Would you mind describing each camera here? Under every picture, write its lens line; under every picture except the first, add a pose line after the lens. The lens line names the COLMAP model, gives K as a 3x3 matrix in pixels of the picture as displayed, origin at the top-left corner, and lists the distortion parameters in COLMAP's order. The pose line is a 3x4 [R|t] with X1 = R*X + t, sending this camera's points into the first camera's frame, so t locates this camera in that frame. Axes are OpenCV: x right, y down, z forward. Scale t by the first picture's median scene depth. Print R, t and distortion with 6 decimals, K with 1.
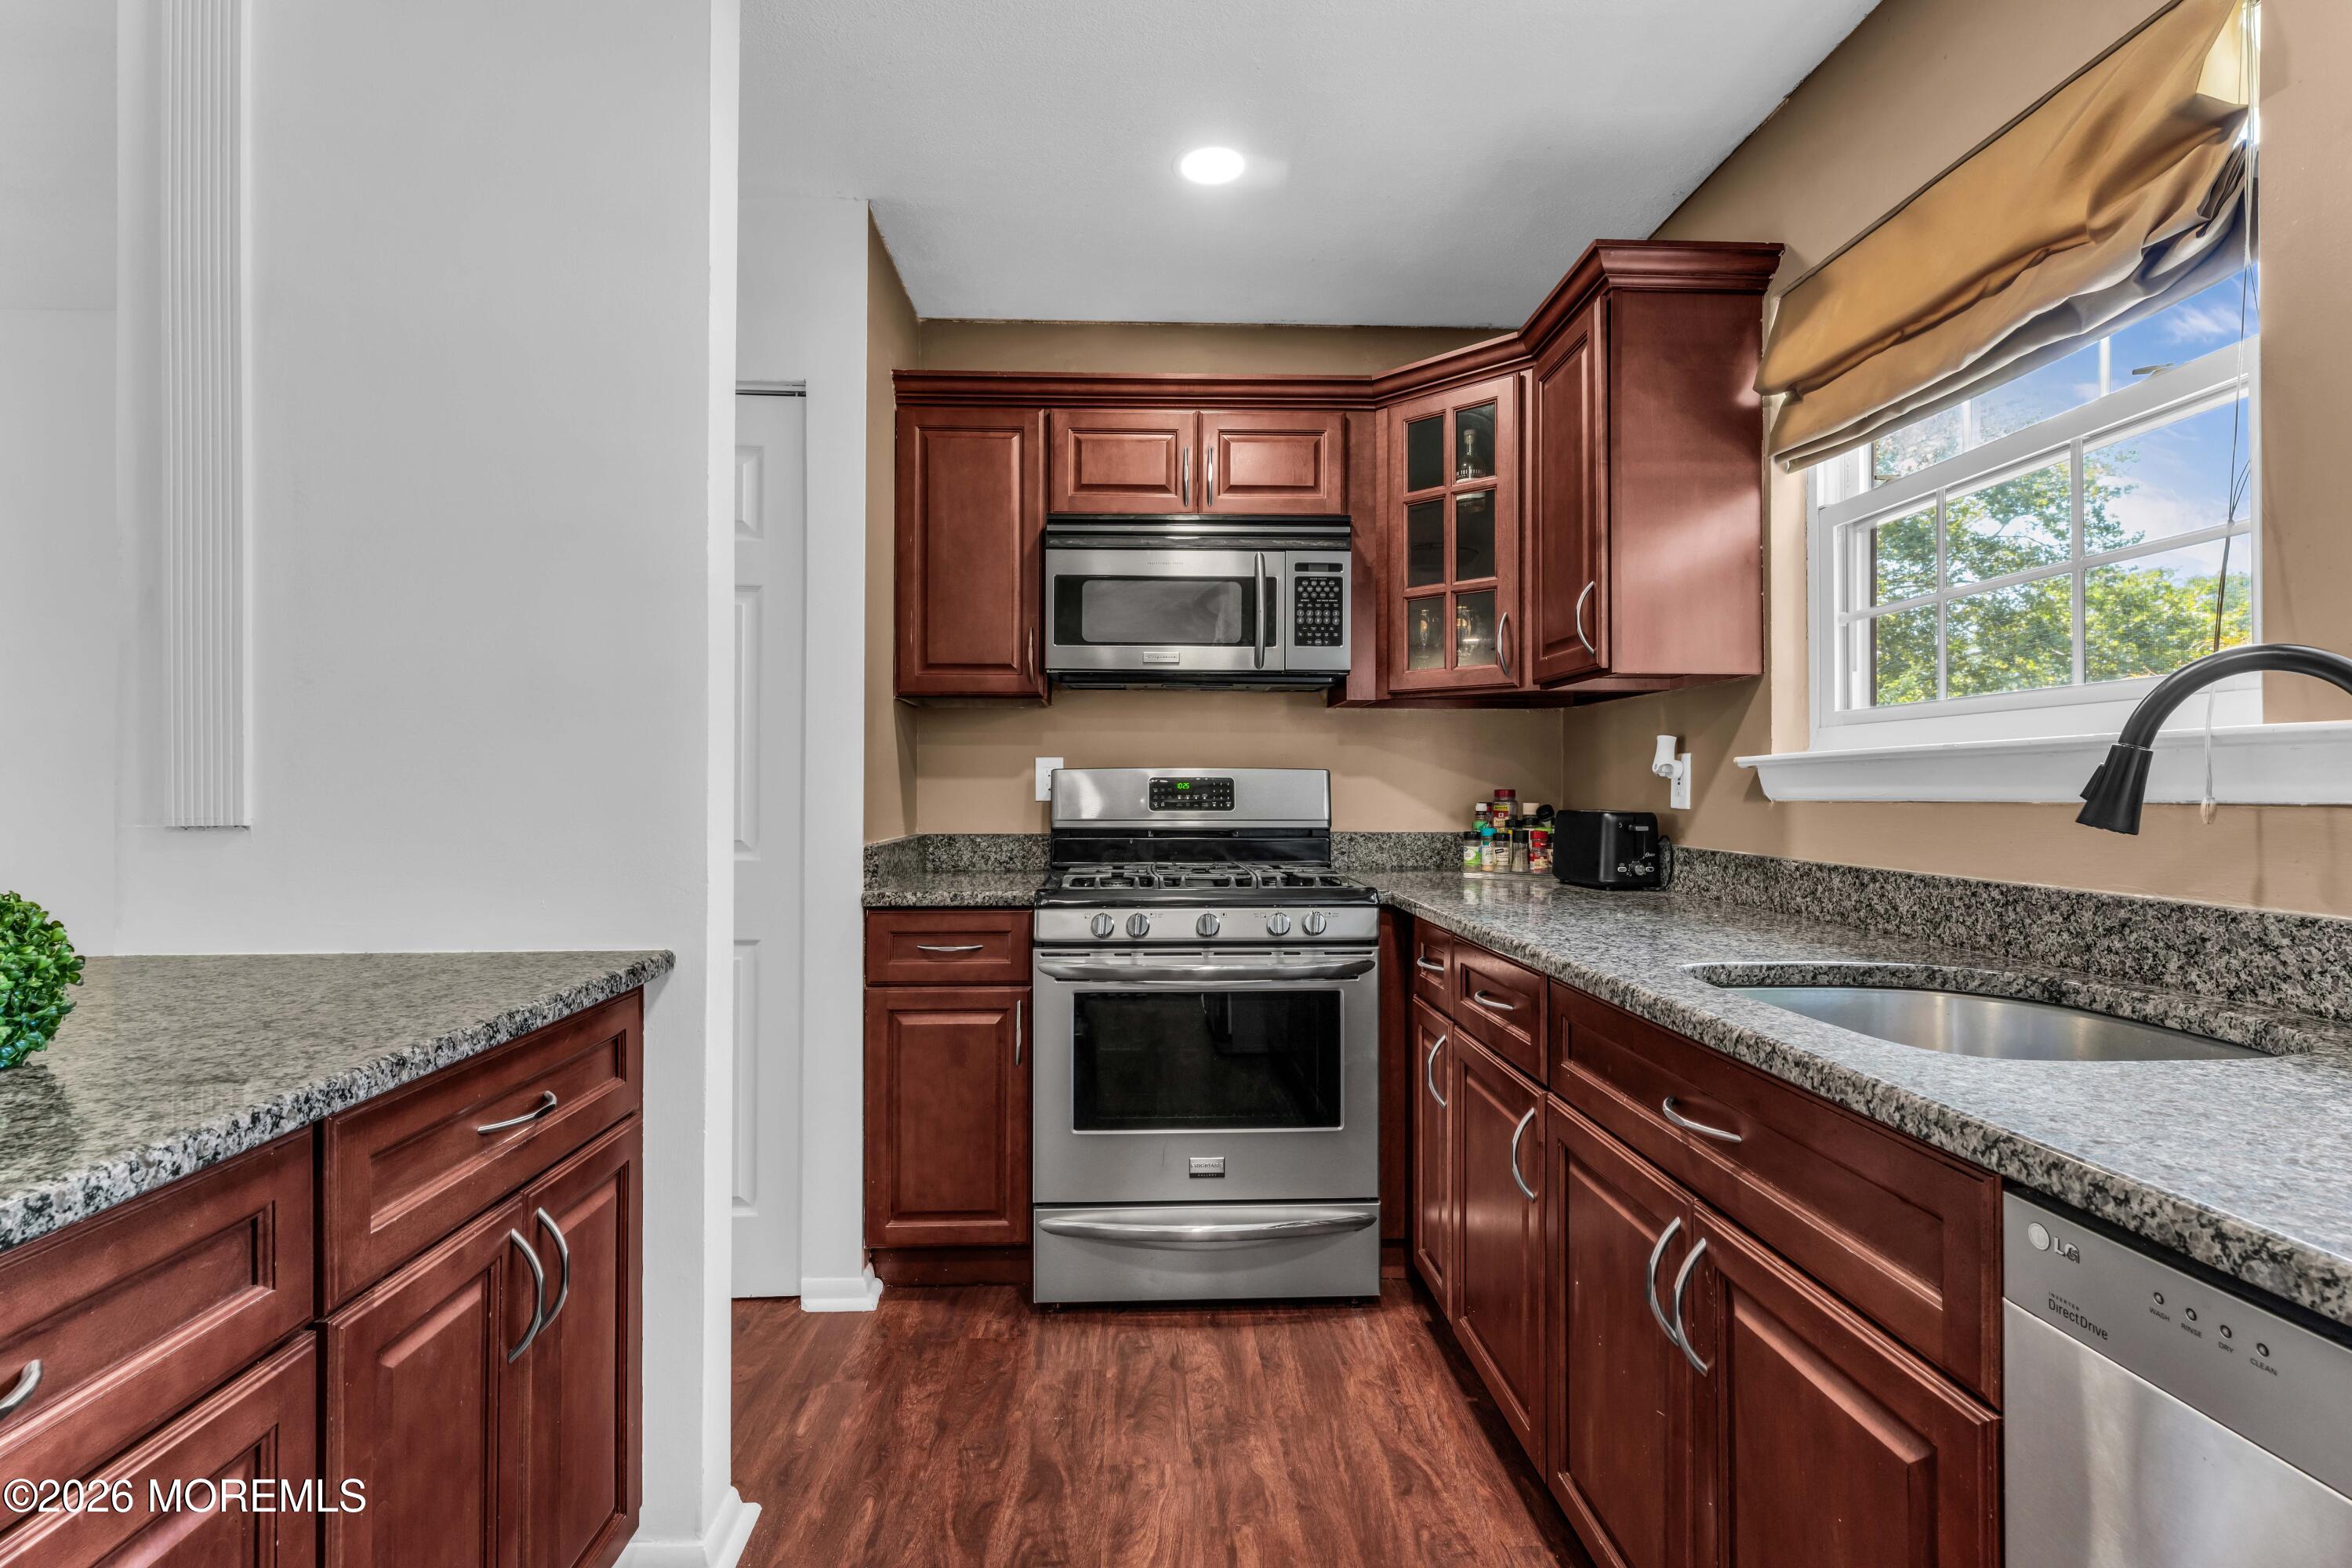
lens RADIAL K [[1104.1, 0, 1168.1], [0, 1104.1, 780.0], [0, 0, 1]] dist [-0.000825, -0.001306]
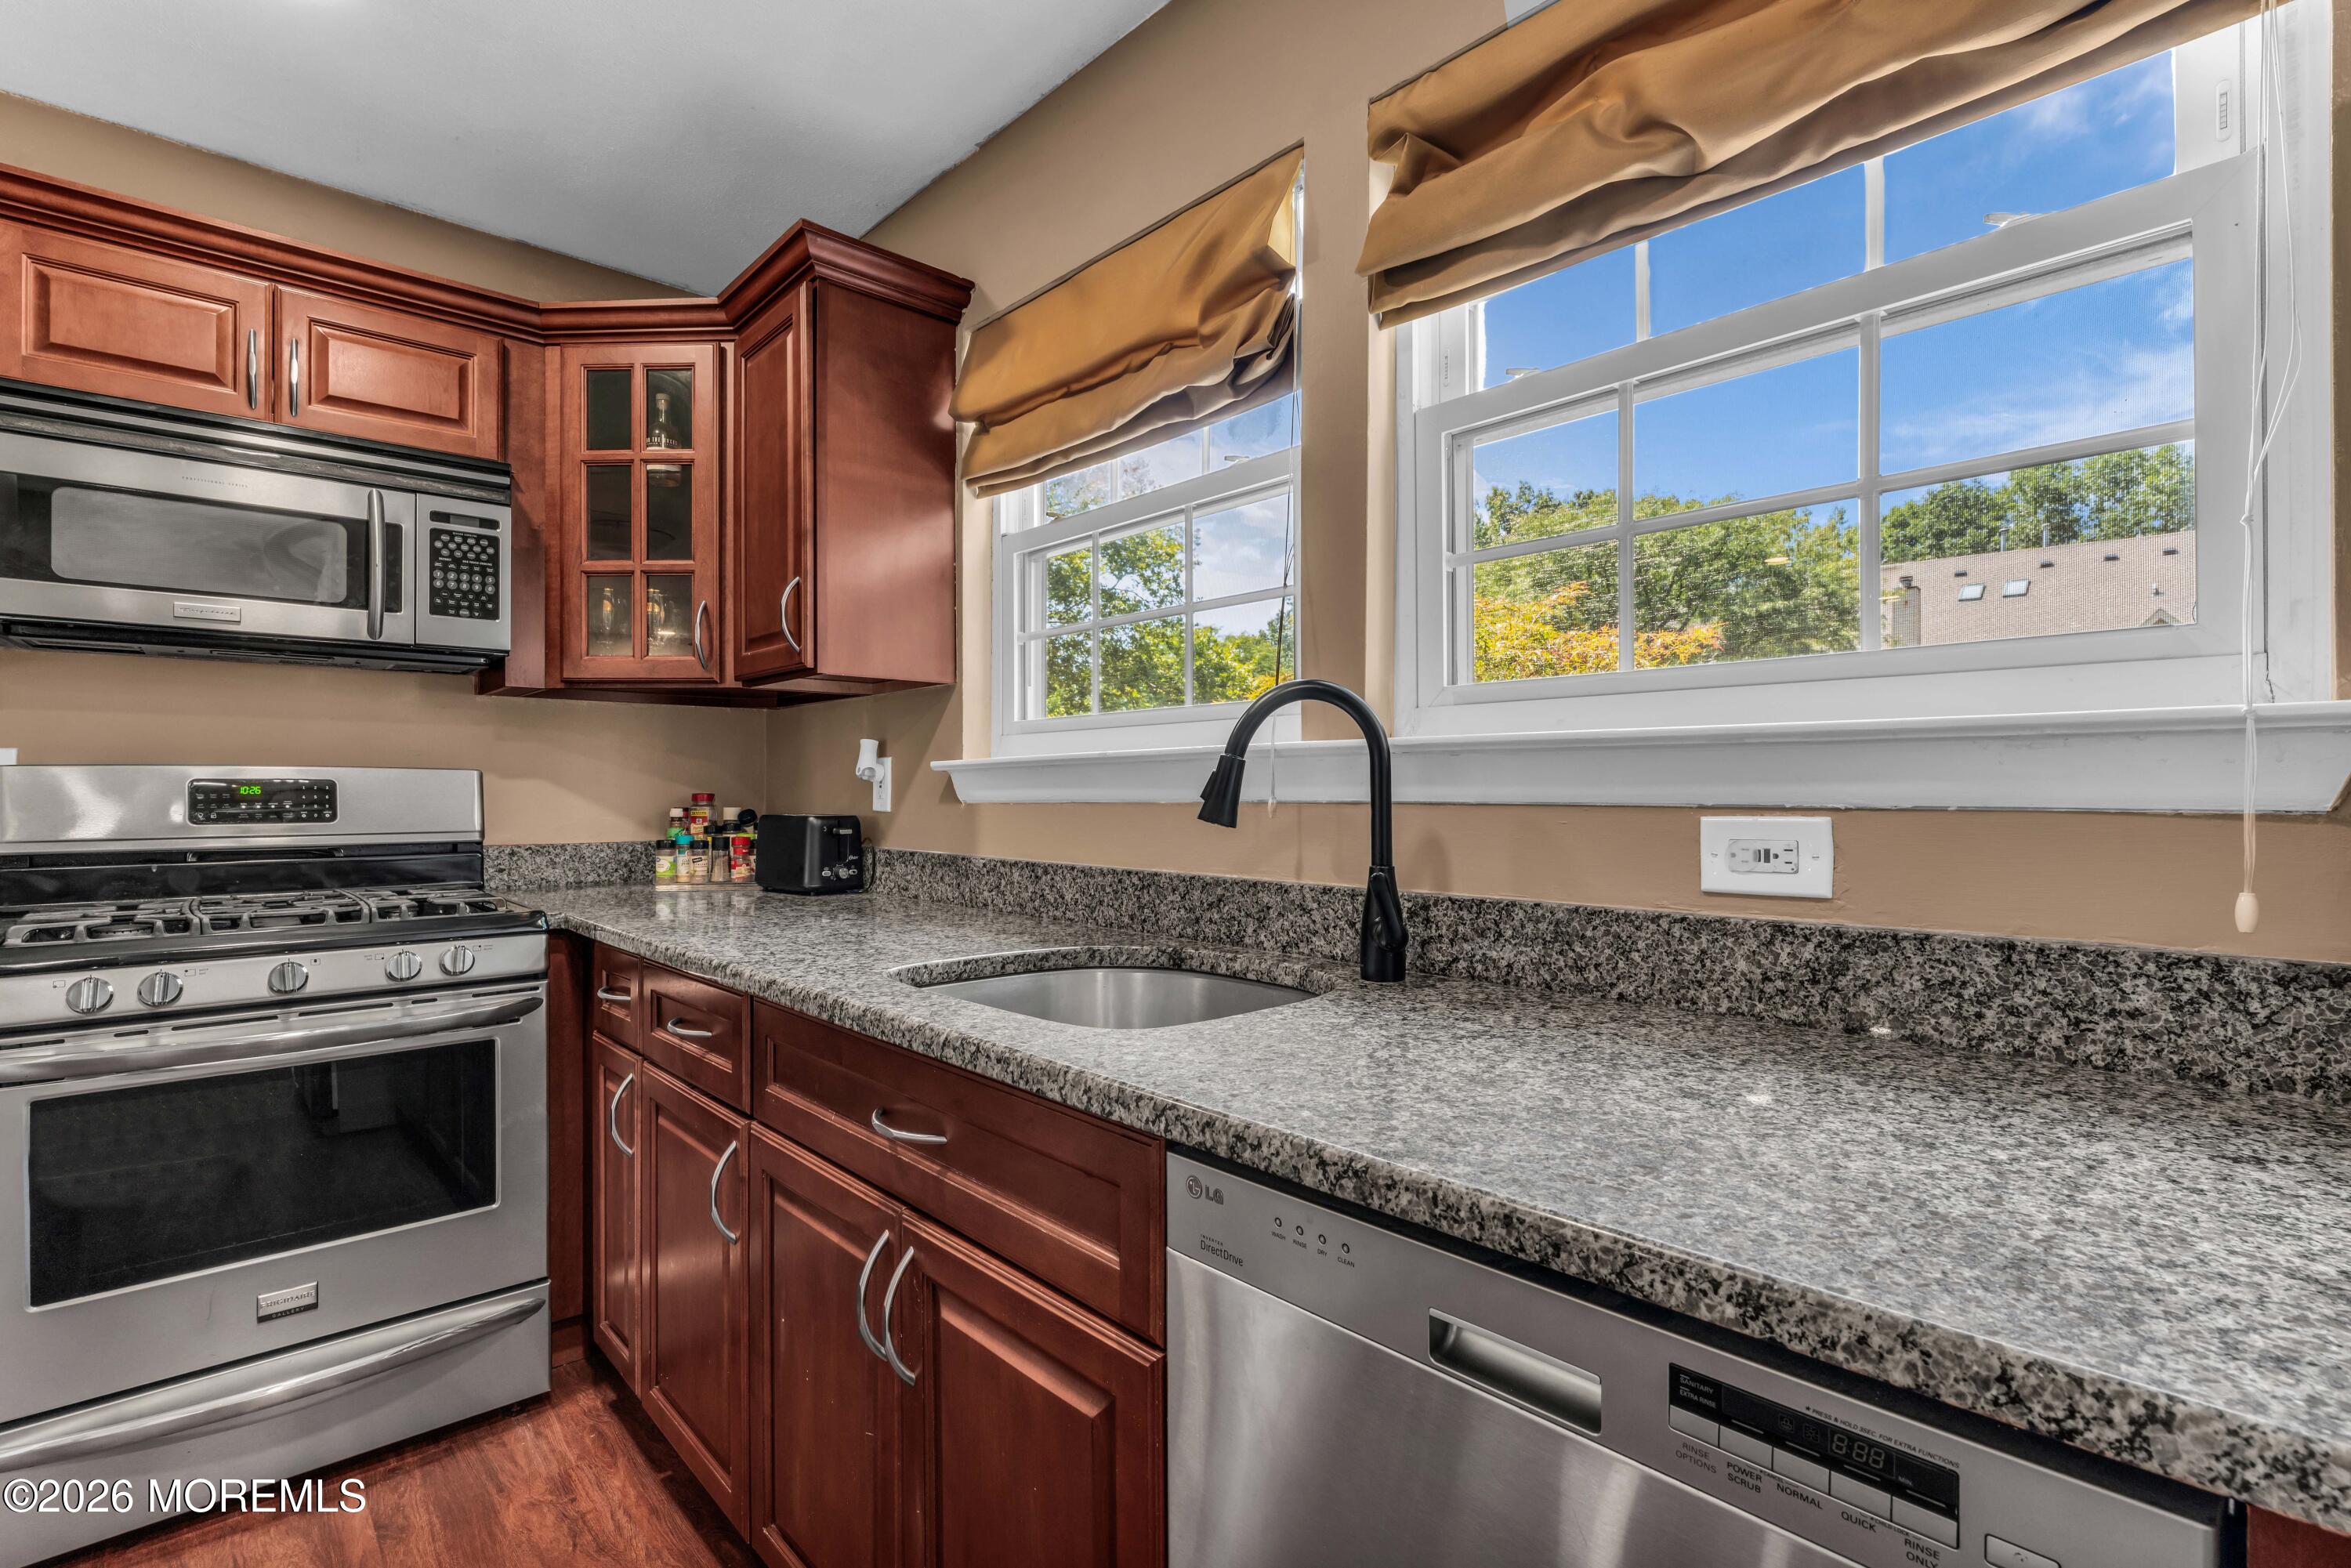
lens RADIAL K [[1089.8, 0, 1169.1], [0, 1089.8, 785.6], [0, 0, 1]] dist [-0.001488, -0.001108]
pose [[0.765178, -0.000075, 0.643818, 0.020931], [-0.001299, 0.999998, 0.001660, 0.000235], [-0.643817, -0.002107, 0.765176, 0.065877]]
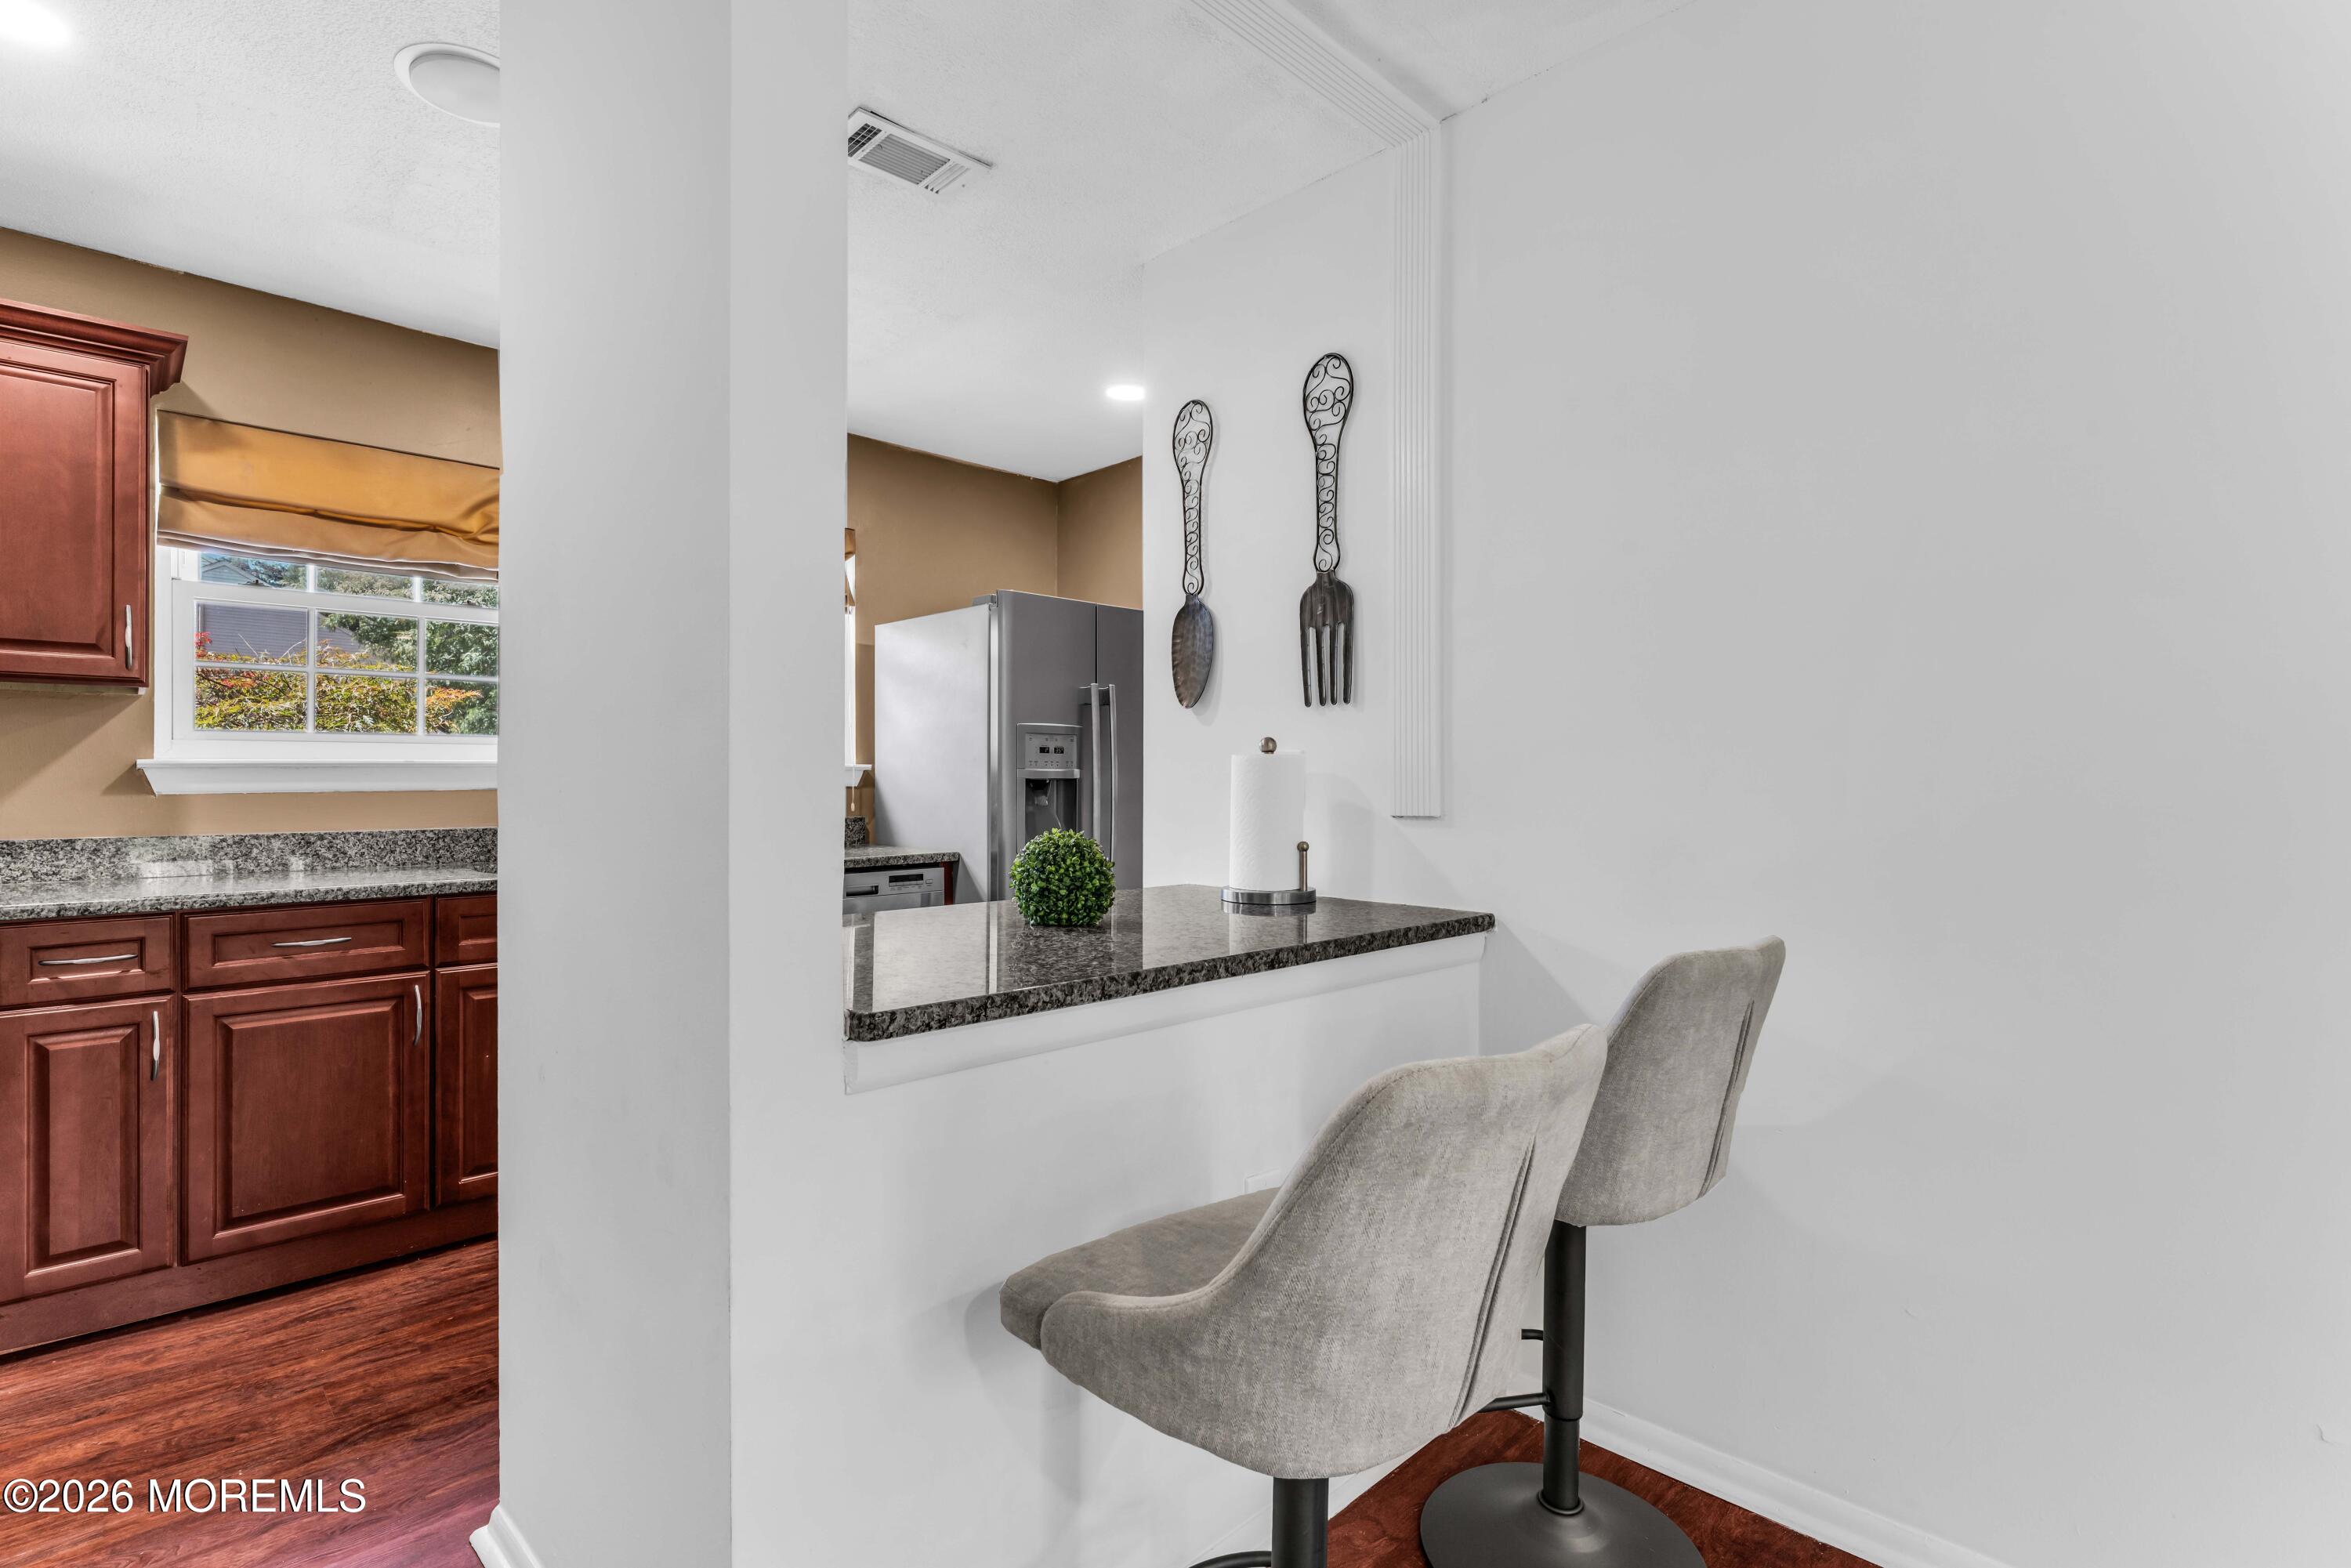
lens RADIAL K [[1103.6, 0, 1167.6], [0, 1103.6, 780.0], [0, 0, 1]] dist [-0.000825, -0.001306]
pose [[-0.663538, -0.001360, 0.748142, -1.286933], [-0.003164, 0.999995, -0.000989, -0.000368], [-0.748136, -0.003024, -0.663538, 1.022687]]
